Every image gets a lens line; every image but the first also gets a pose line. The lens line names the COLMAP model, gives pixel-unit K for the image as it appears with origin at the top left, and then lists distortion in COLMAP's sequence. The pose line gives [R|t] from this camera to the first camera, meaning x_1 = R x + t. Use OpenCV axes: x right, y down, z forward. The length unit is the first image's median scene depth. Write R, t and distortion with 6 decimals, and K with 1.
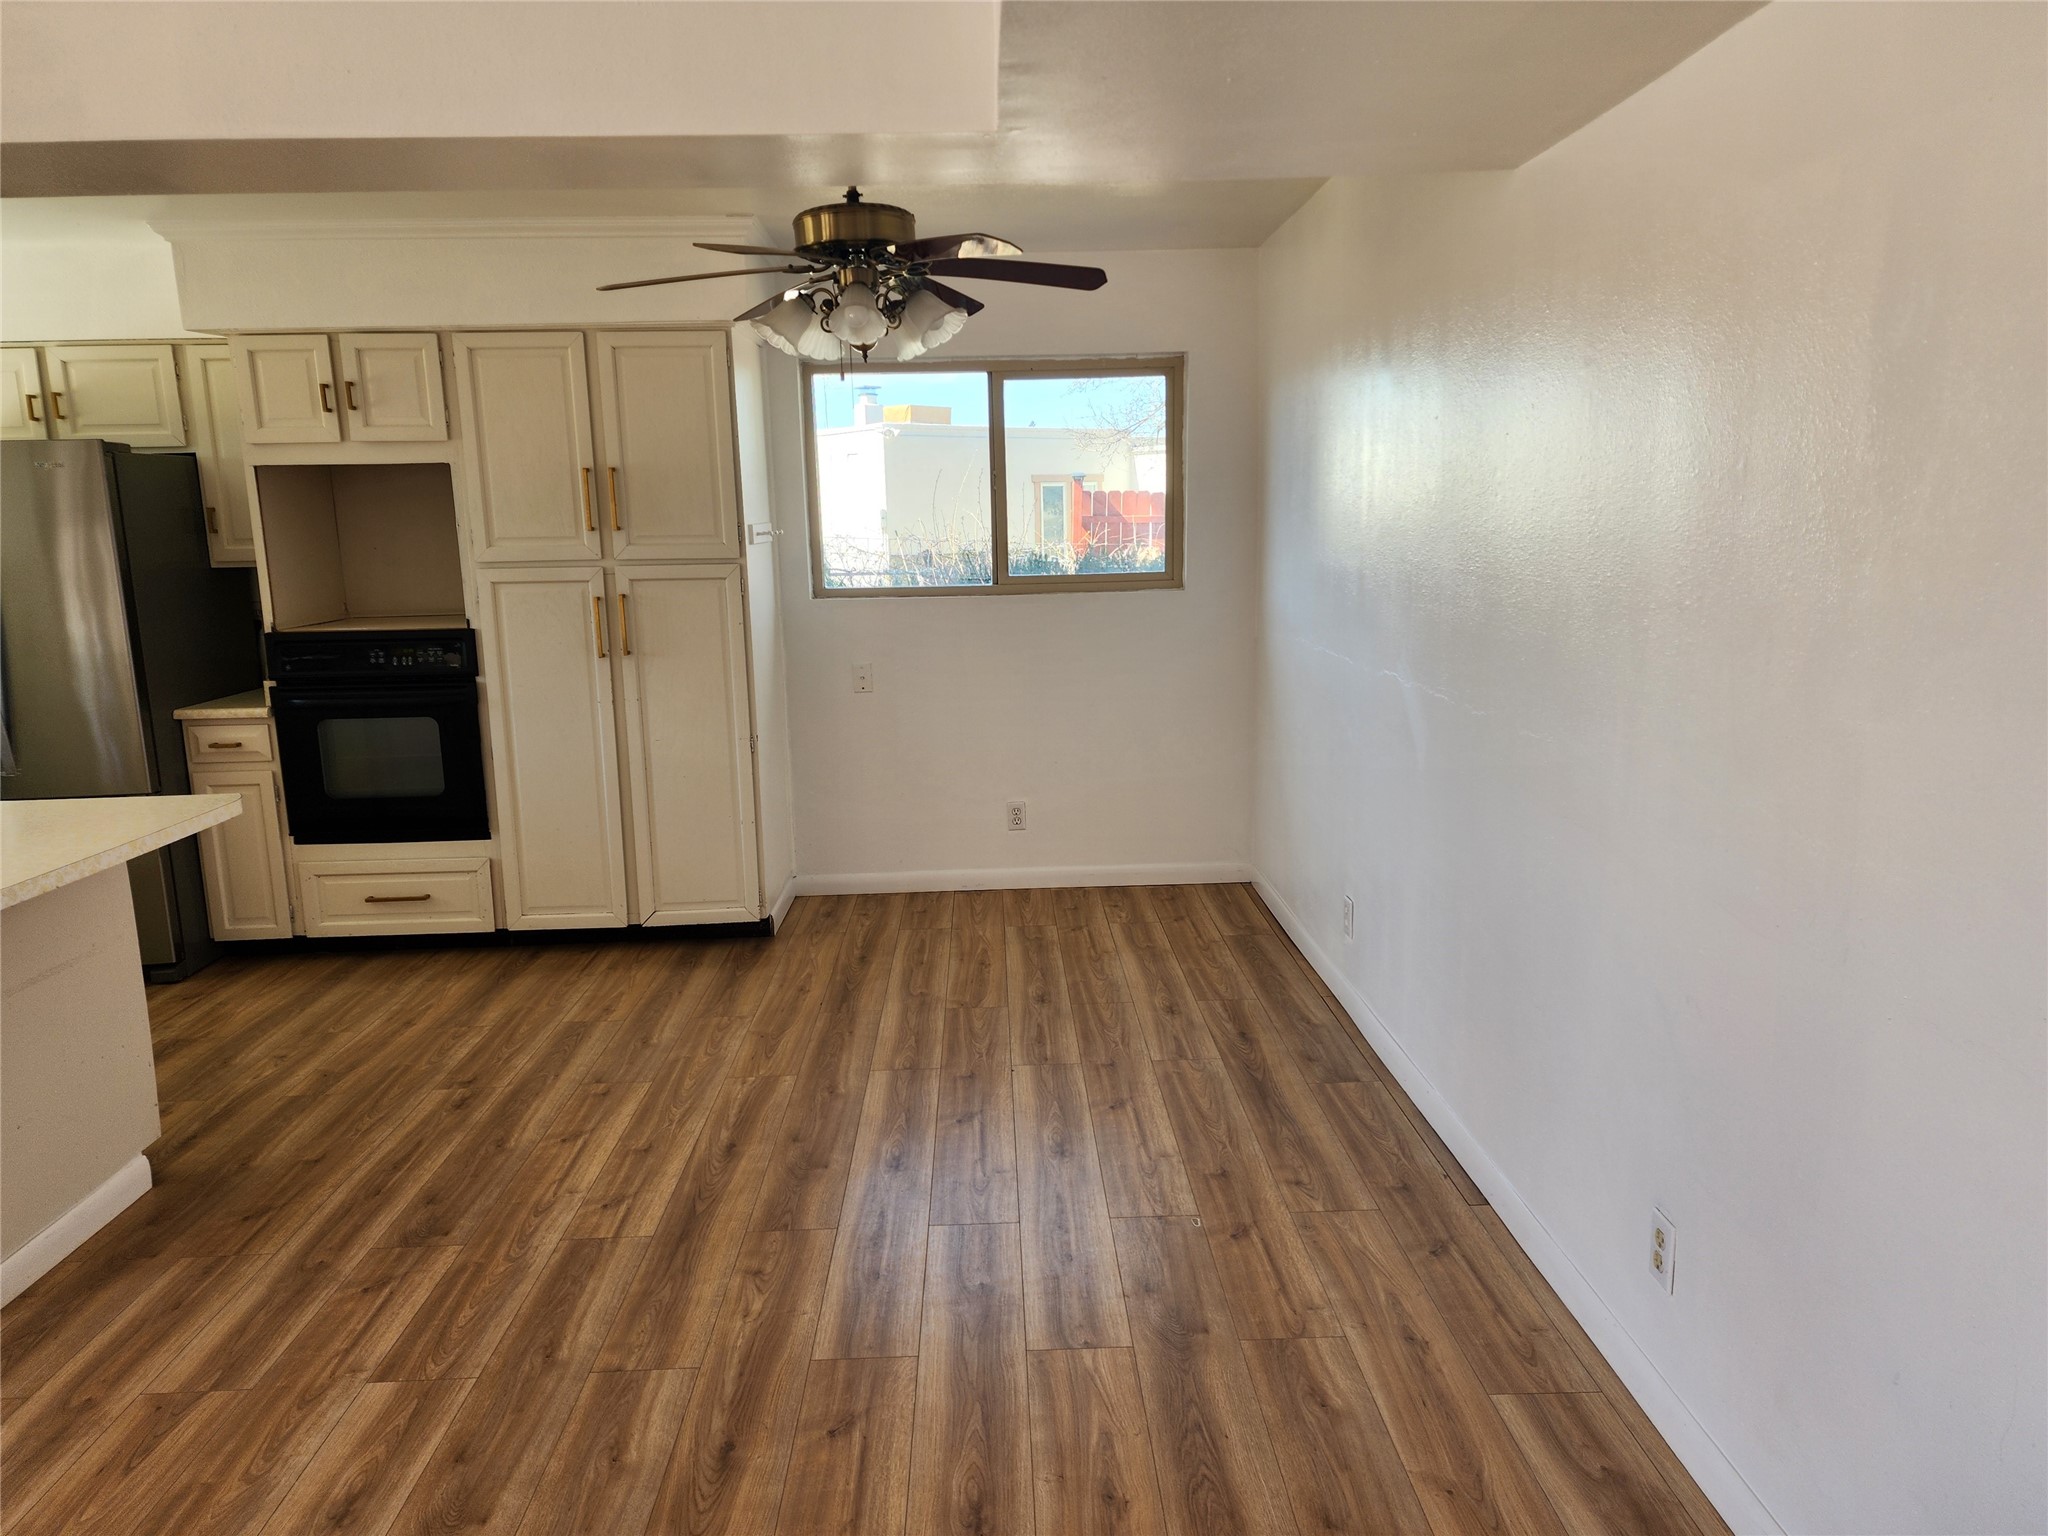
lens RADIAL K [[1376.7, 0, 1043.1], [0, 1376.7, 758.0], [0, 0, 1]] dist [0.075042, -0.069456]
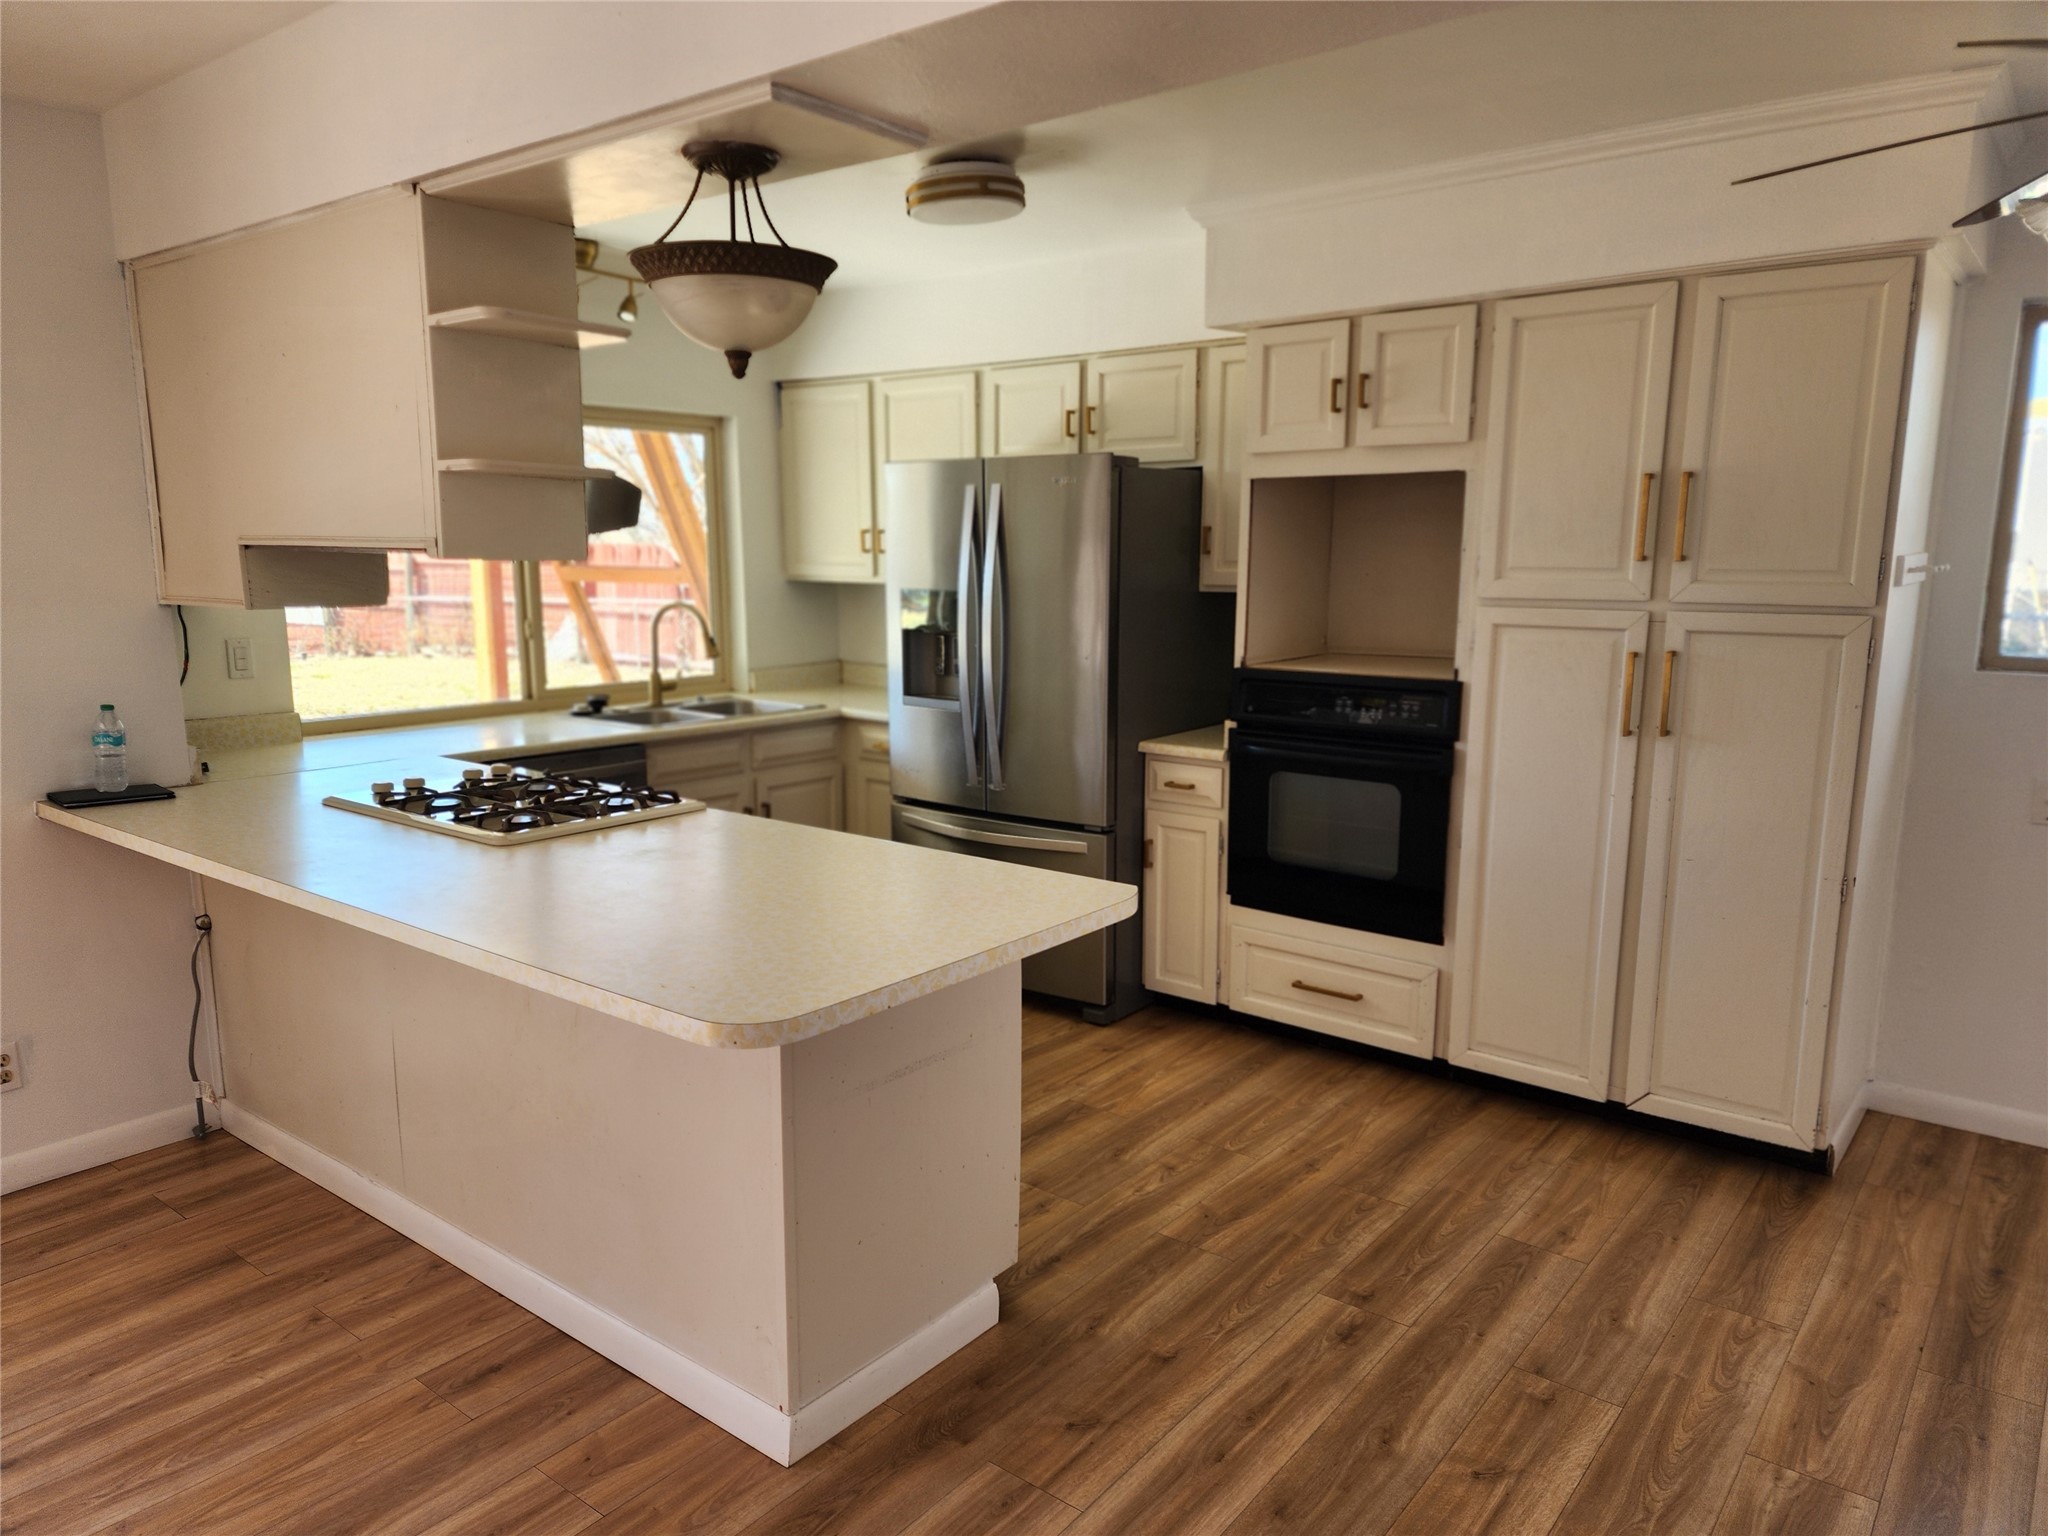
lens RADIAL K [[1376.7, 0, 996.3], [0, 1376.7, 777.7], [0, 0, 1]] dist [0.075042, -0.069456]
pose [[0.752610, 0.134245, -0.644637, -0.096736], [-0.133816, 0.989750, 0.049884, -0.044293], [0.644726, 0.048719, 0.762860, 0.241724]]
